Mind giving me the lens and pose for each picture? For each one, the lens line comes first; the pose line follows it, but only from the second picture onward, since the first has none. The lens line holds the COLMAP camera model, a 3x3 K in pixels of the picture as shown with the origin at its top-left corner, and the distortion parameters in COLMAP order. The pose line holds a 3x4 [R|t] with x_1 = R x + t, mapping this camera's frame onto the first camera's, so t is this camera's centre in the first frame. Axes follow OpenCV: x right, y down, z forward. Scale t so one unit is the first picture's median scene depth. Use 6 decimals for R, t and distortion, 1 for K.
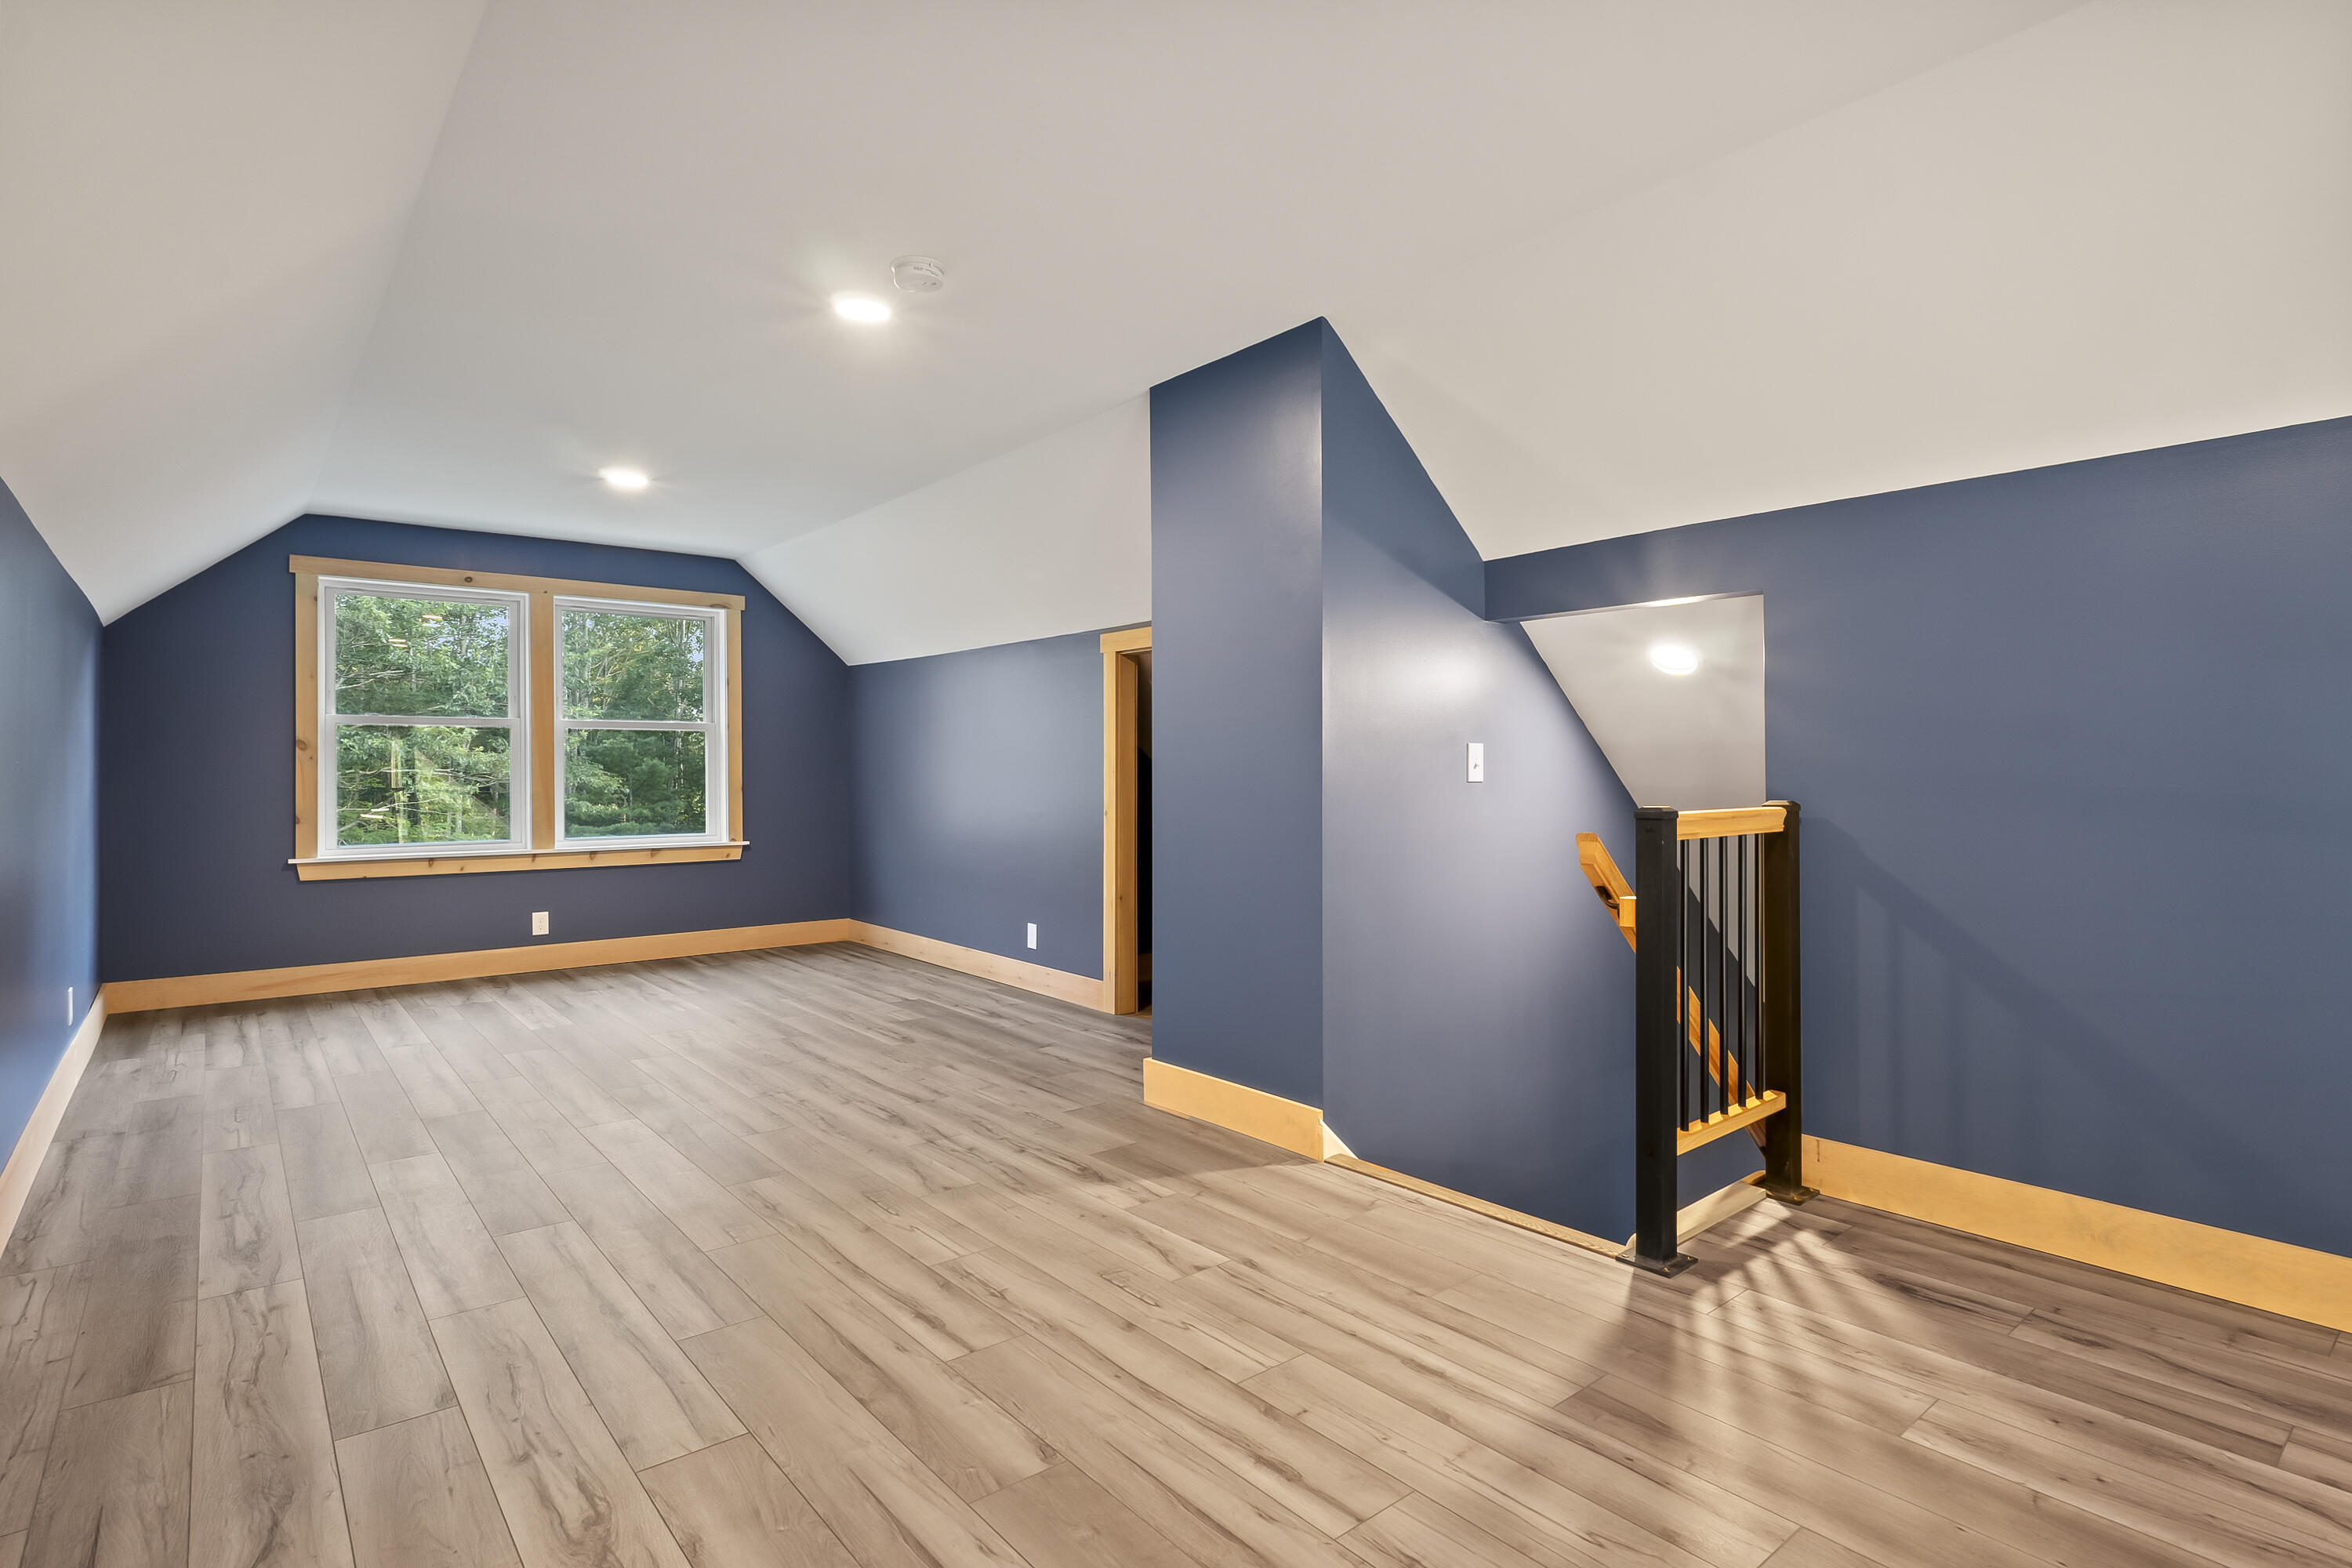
lens RADIAL K [[1182.5, 0, 1176.0], [0, 1182.5, 784.0], [0, 0, 1]] dist [-0.004643, -0.000994]
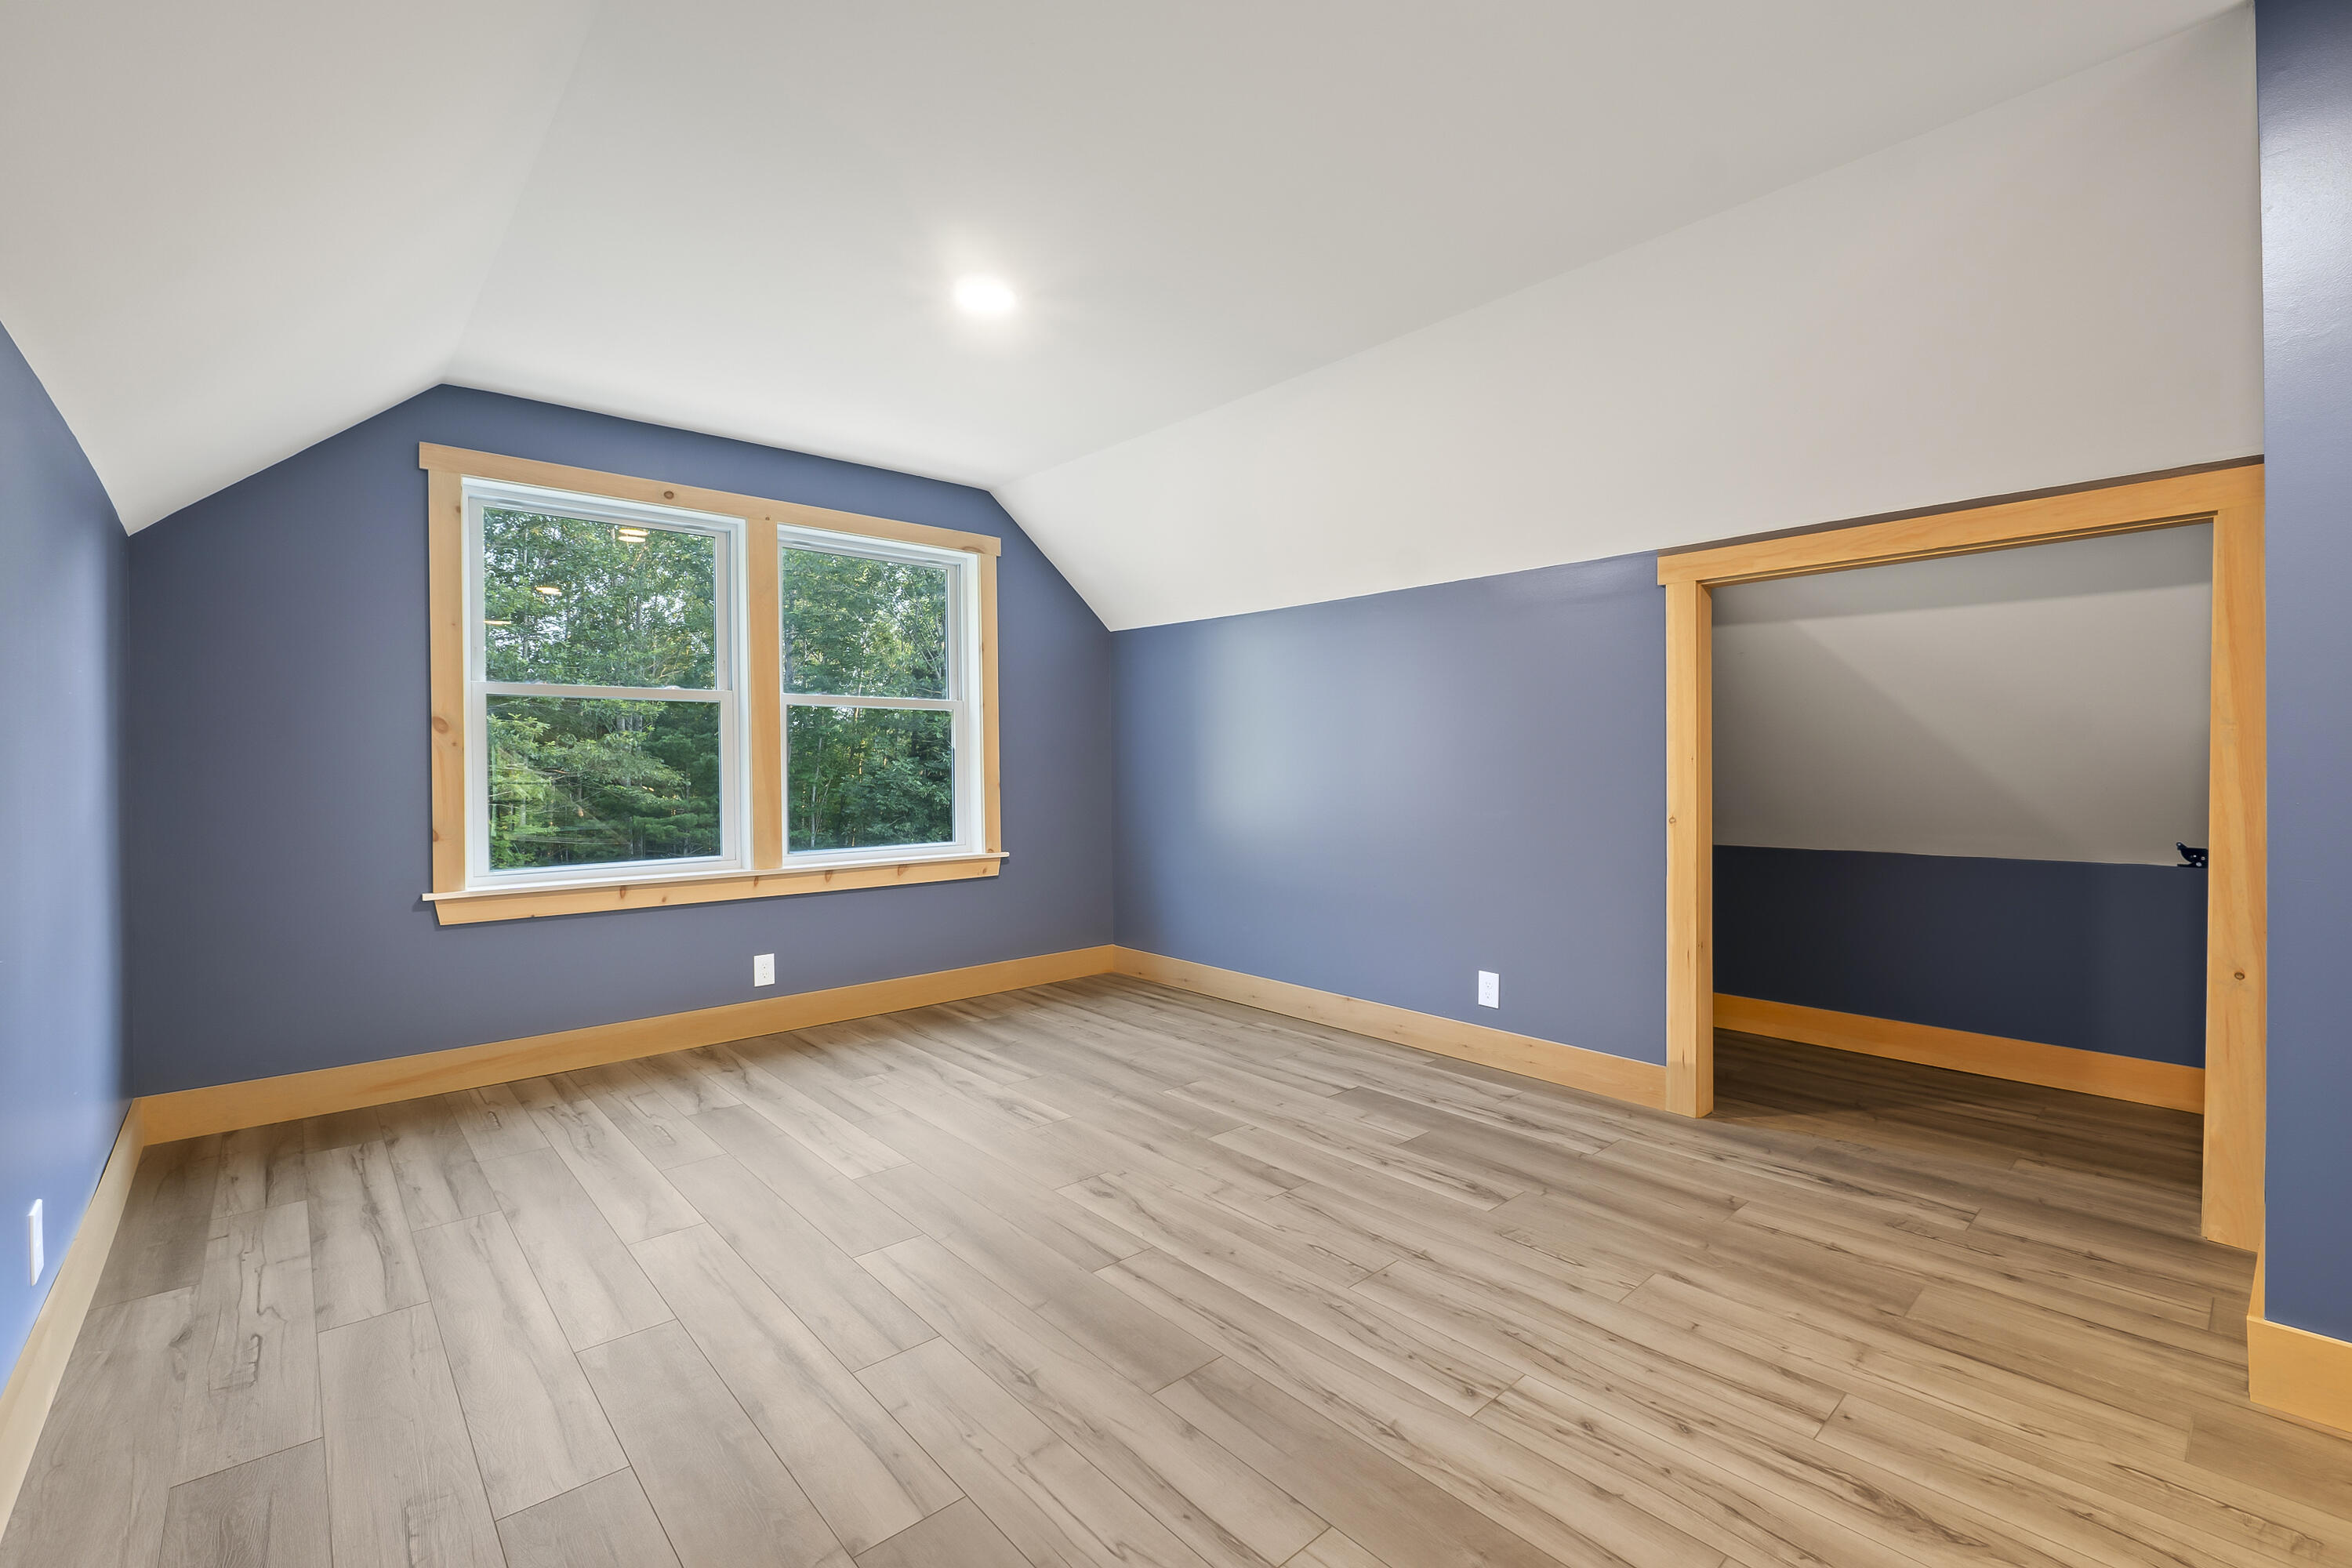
lens RADIAL K [[1010.4, 0, 1176.0], [0, 1010.4, 784.0], [0, 0, 1]] dist [-0.007187, -0.000233]
pose [[0.999001, -0.004330, 0.044485, -0.330407], [0.003907, 0.999947, 0.009577, -0.002794], [-0.044524, -0.009394, 0.998964, 0.386178]]
